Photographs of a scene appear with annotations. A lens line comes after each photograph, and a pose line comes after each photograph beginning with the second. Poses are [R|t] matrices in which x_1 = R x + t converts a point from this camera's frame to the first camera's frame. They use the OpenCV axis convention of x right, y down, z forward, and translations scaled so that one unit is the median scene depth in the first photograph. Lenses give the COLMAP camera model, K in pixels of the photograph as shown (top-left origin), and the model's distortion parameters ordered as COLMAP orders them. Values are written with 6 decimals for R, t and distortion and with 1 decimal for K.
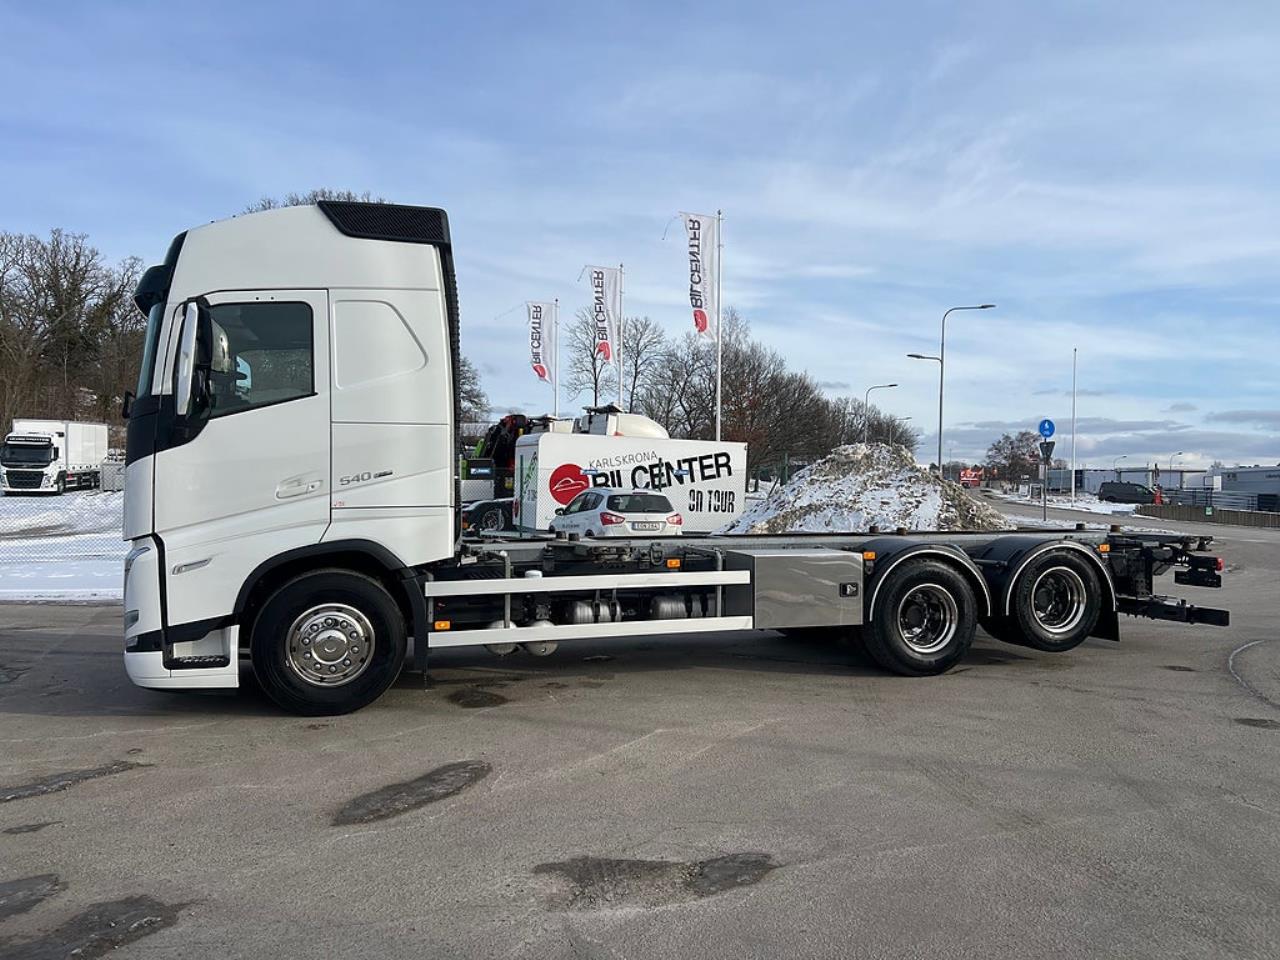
lens RADIAL K [[951.0, 0, 638.7], [0, 951.0, 487.1], [0, 0, 1]] dist [0.095963, -0.115722]
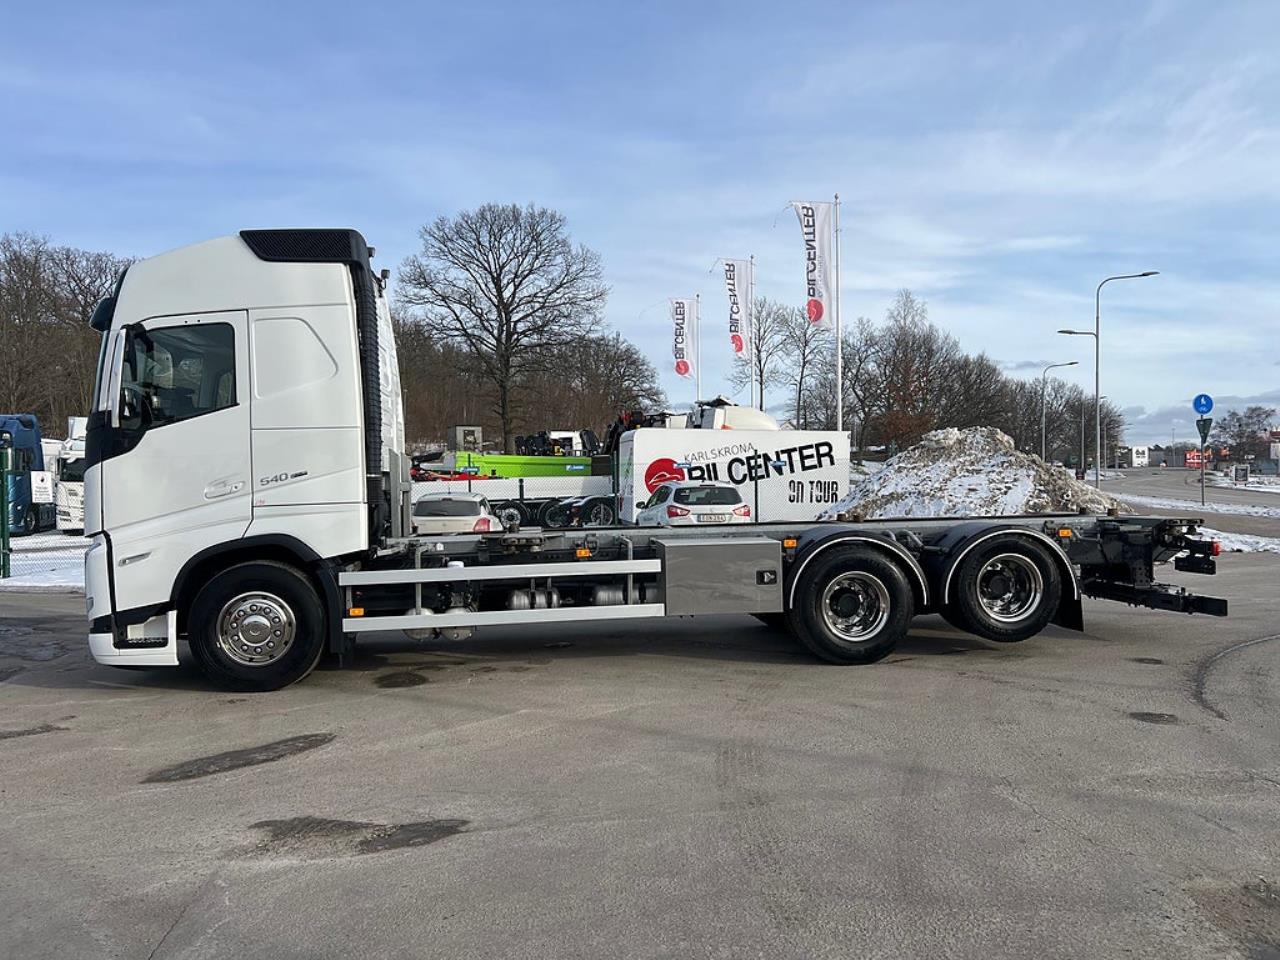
lens RADIAL K [[951.6, 0, 644.2], [0, 951.6, 484.4], [0, 0, 1]] dist [0.087480, -0.110797]
pose [[0.981263, -0.022744, -0.191324, 0.112737], [0.023491, 0.999723, 0.001635, 0.001840], [0.191234, -0.006099, 0.981526, -0.002935]]
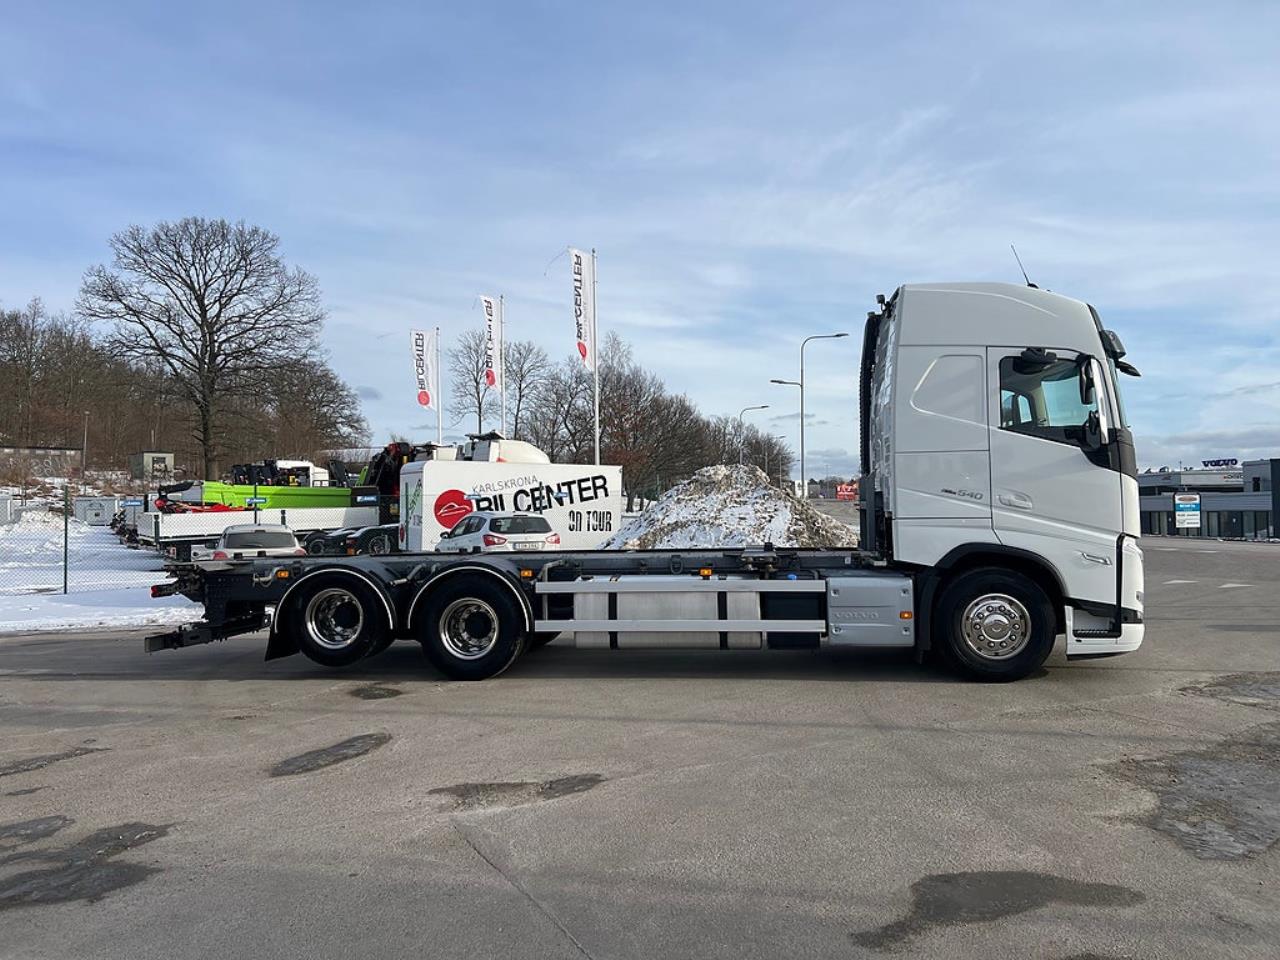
lens RADIAL K [[951.1, 0, 630.9], [0, 951.1, 482.0], [0, 0, 1]] dist [0.092243, -0.119463]
pose [[0.993735, -0.022962, 0.109381, 0.007860], [0.025901, 0.999339, -0.025521, -0.000777], [-0.108722, 0.028194, 0.993672, -0.082507]]
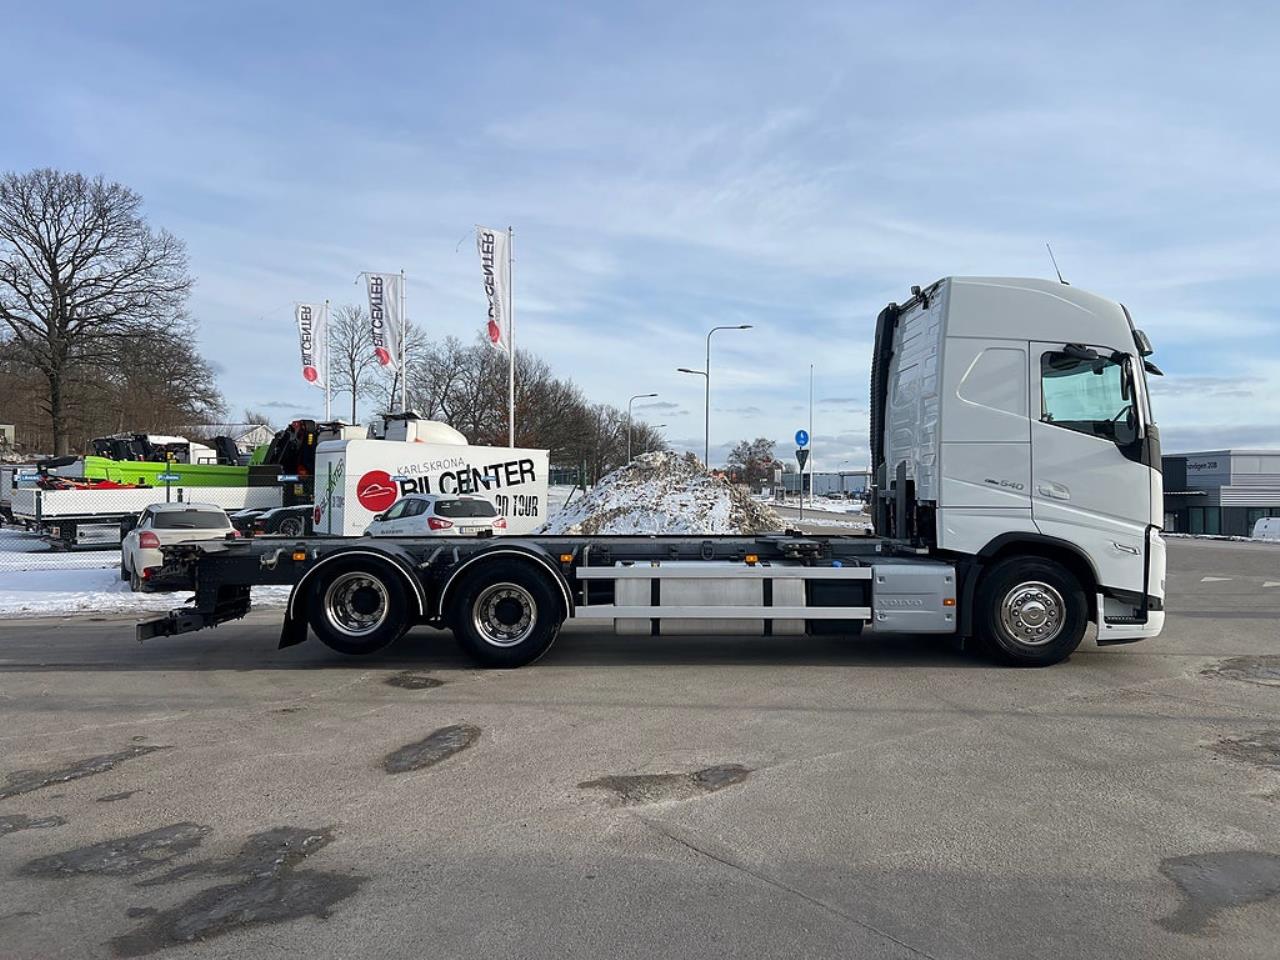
lens RADIAL K [[954.3, 0, 626.9], [0, 954.3, 480.1], [0, 0, 1]] dist [0.089352, -0.112122]
pose [[0.969987, -0.004941, 0.243108, -0.072458], [0.007858, 0.999908, -0.011027, -0.000961], [-0.243031, 0.012607, 0.969937, -0.058797]]
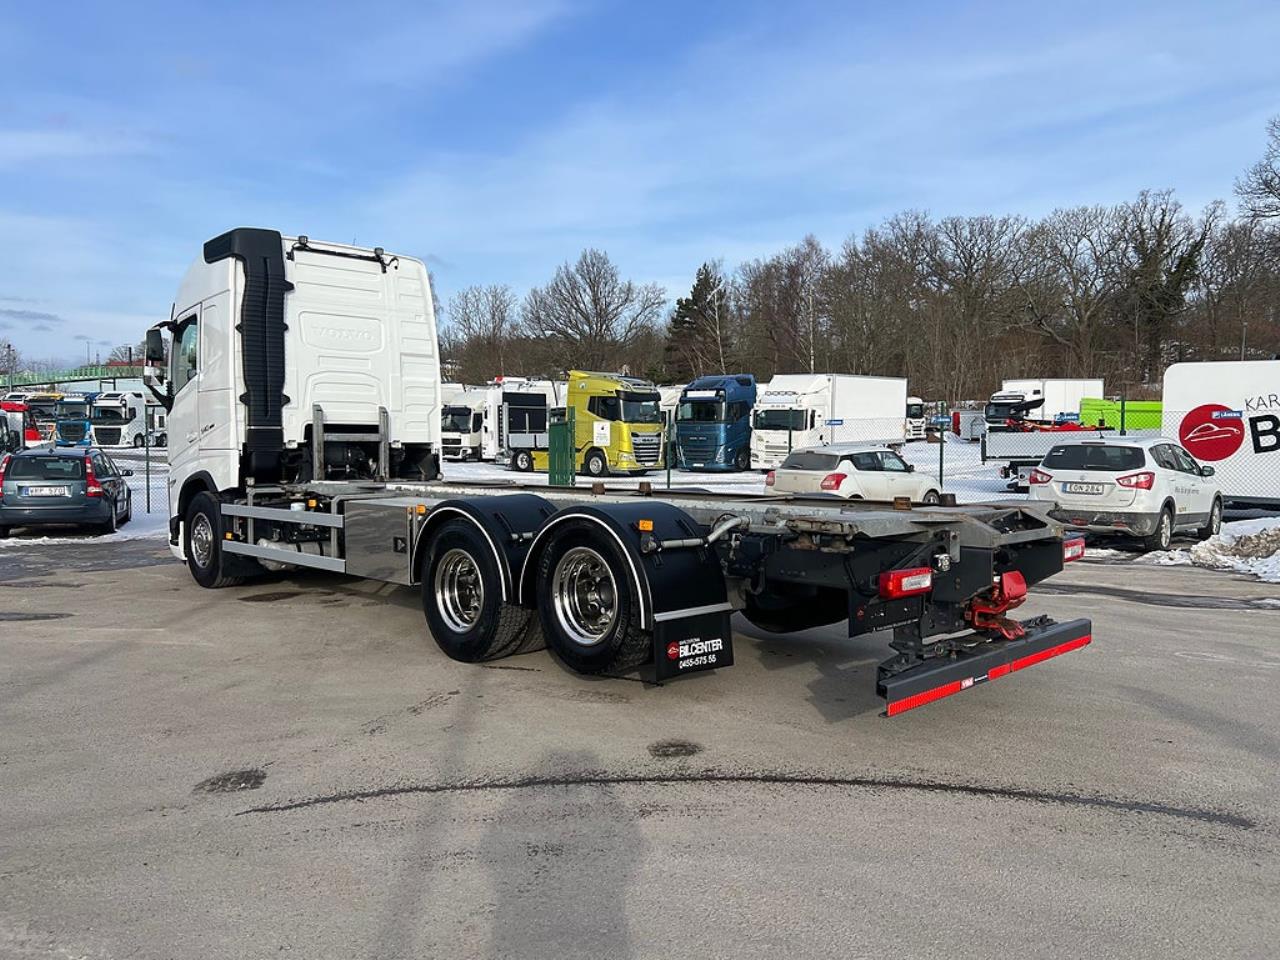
lens RADIAL K [[950.5, 0, 647.4], [0, 950.5, 480.7], [0, 0, 1]] dist [0.087552, -0.120760]
pose [[0.450639, 0.033263, -0.892087, 0.444842], [0.003243, 0.999238, 0.038896, 0.004704], [0.892701, -0.020422, 0.450187, 0.314575]]
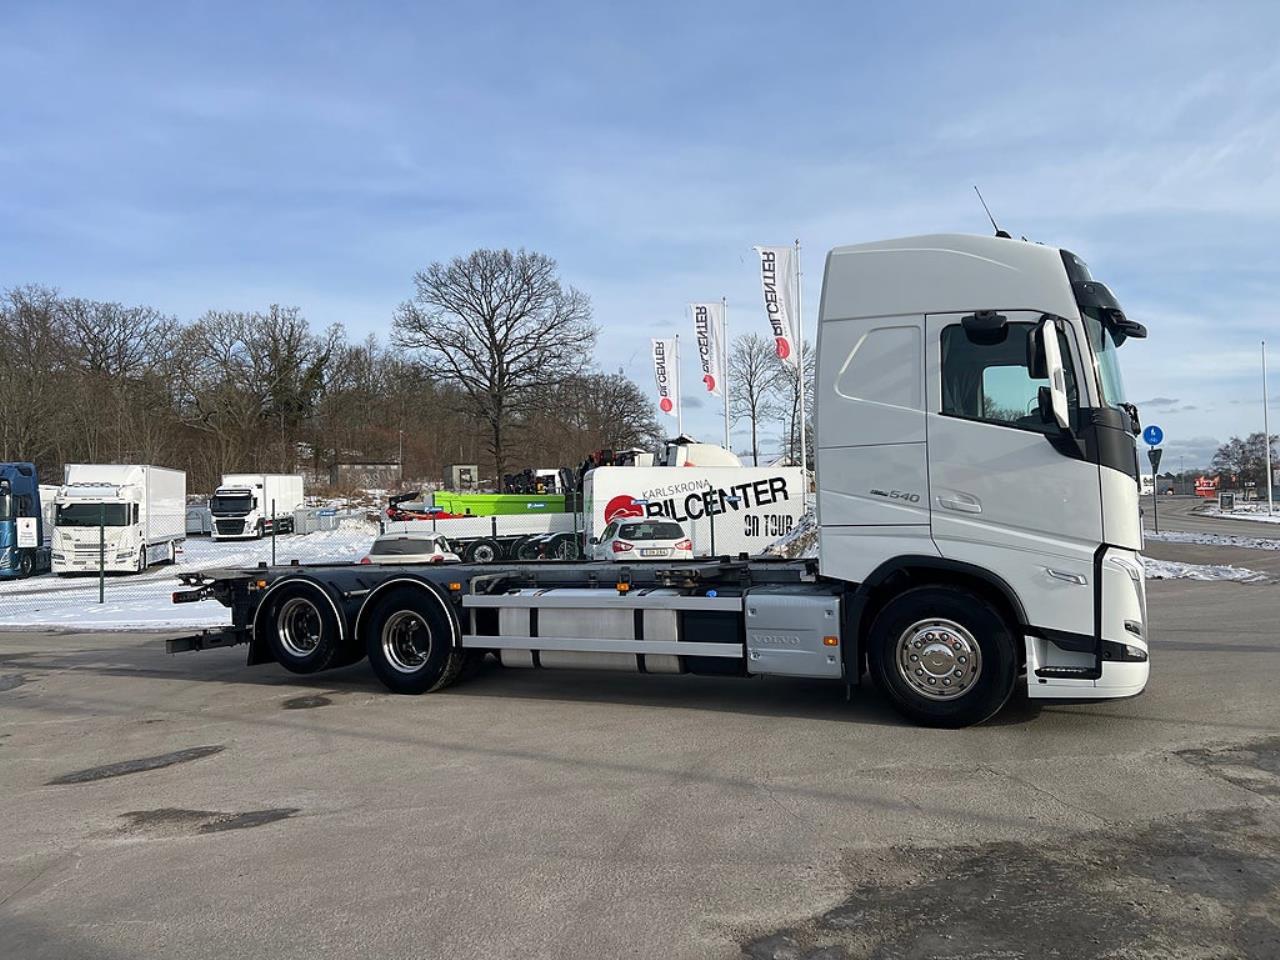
lens RADIAL K [[951.1, 0, 630.9], [0, 951.1, 482.0], [0, 0, 1]] dist [0.092243, -0.119463]
pose [[0.976625, -0.045046, -0.210177, 0.179393], [0.037796, 0.998548, -0.038388, 0.002158], [0.211601, 0.029547, 0.976909, -0.037728]]
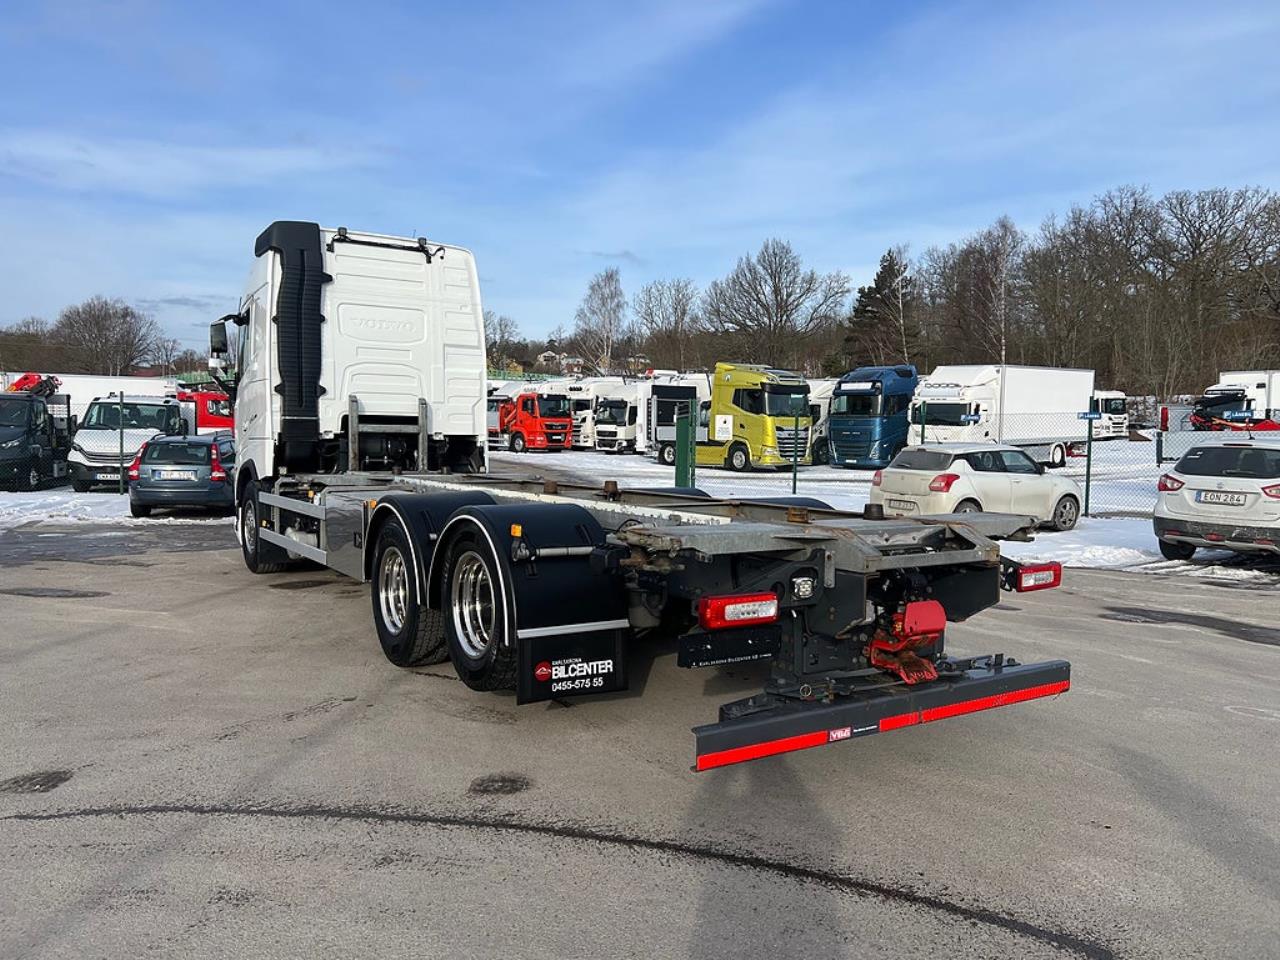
lens RADIAL K [[951.6, 0, 644.2], [0, 951.6, 484.4], [0, 0, 1]] dist [0.087480, -0.110797]
pose [[0.262681, 0.051466, -0.963509, 0.446885], [-0.009936, 0.998668, 0.050636, 0.003508], [0.964832, -0.003728, 0.262842, 0.400990]]
